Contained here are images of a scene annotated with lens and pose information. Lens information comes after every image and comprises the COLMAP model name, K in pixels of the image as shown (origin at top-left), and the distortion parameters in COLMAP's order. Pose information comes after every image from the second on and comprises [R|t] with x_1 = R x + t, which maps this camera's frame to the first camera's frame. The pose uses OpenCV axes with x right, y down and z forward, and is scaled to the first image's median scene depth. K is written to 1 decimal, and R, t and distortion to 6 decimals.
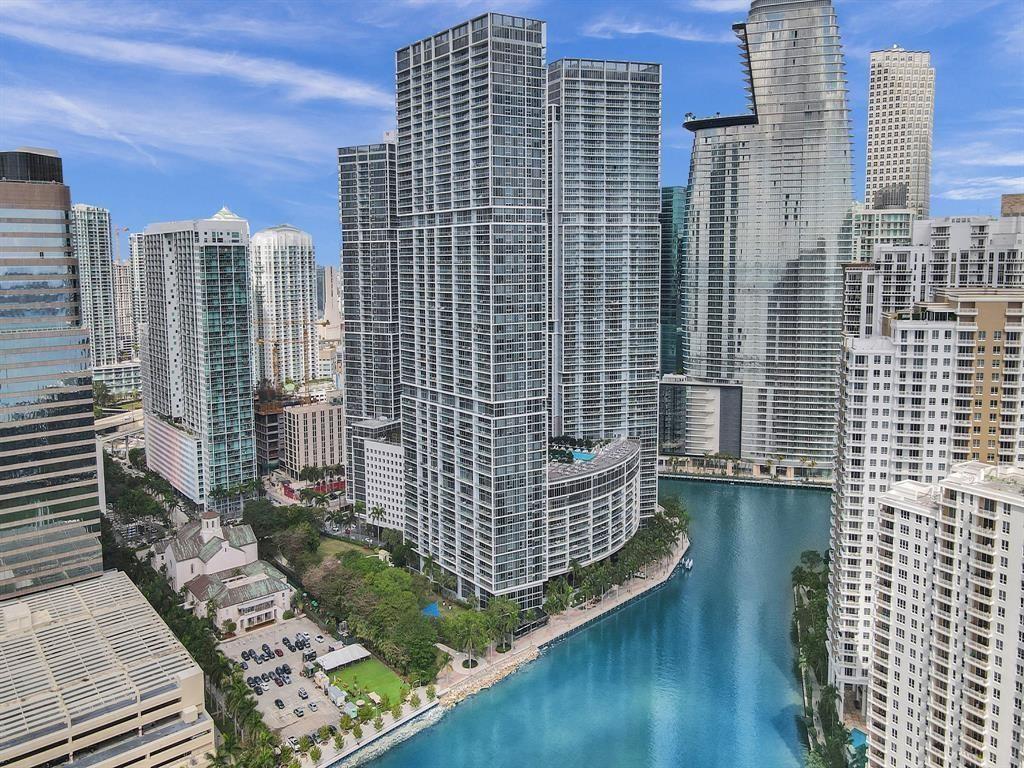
lens RADIAL K [[753.9, 0, 509.9], [0, 753.9, 335.3], [0, 0, 1]] dist [0.002038, 0.038461]
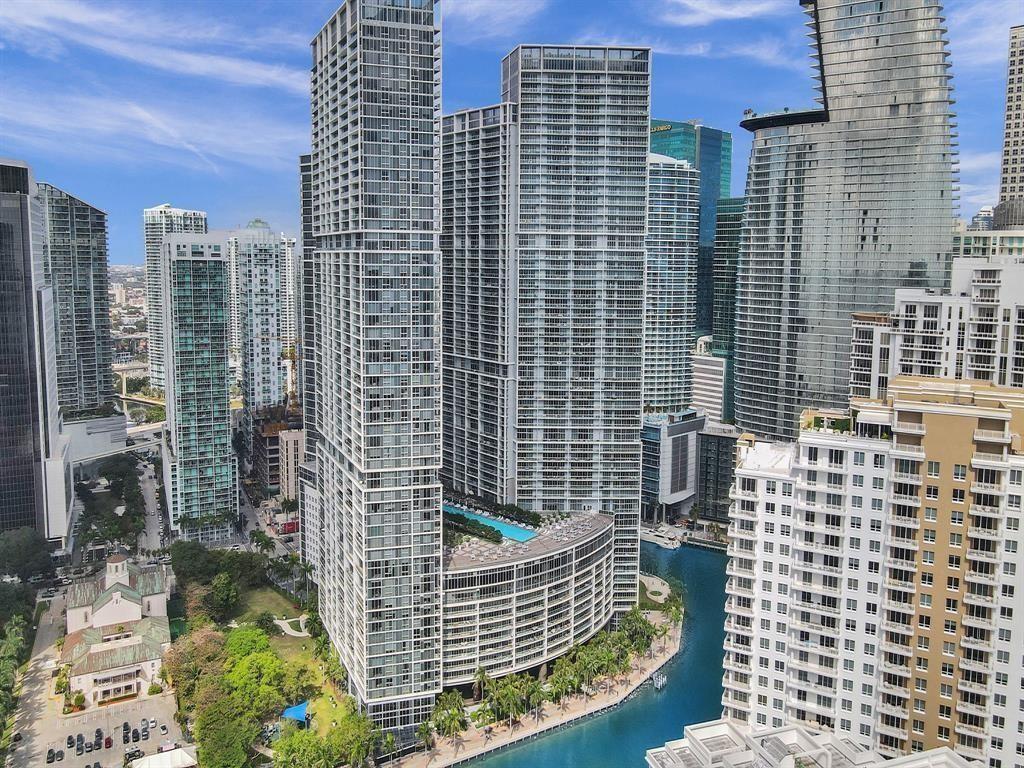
lens RADIAL K [[753.9, 0, 509.9], [0, 753.9, 335.3], [0, 0, 1]] dist [0.002038, 0.038461]
pose [[0.973822, 0.045823, -0.222644, 0.249997], [-0.046457, 0.998917, 0.002393, -0.054142], [0.222513, 0.008013, 0.974897, 0.198629]]
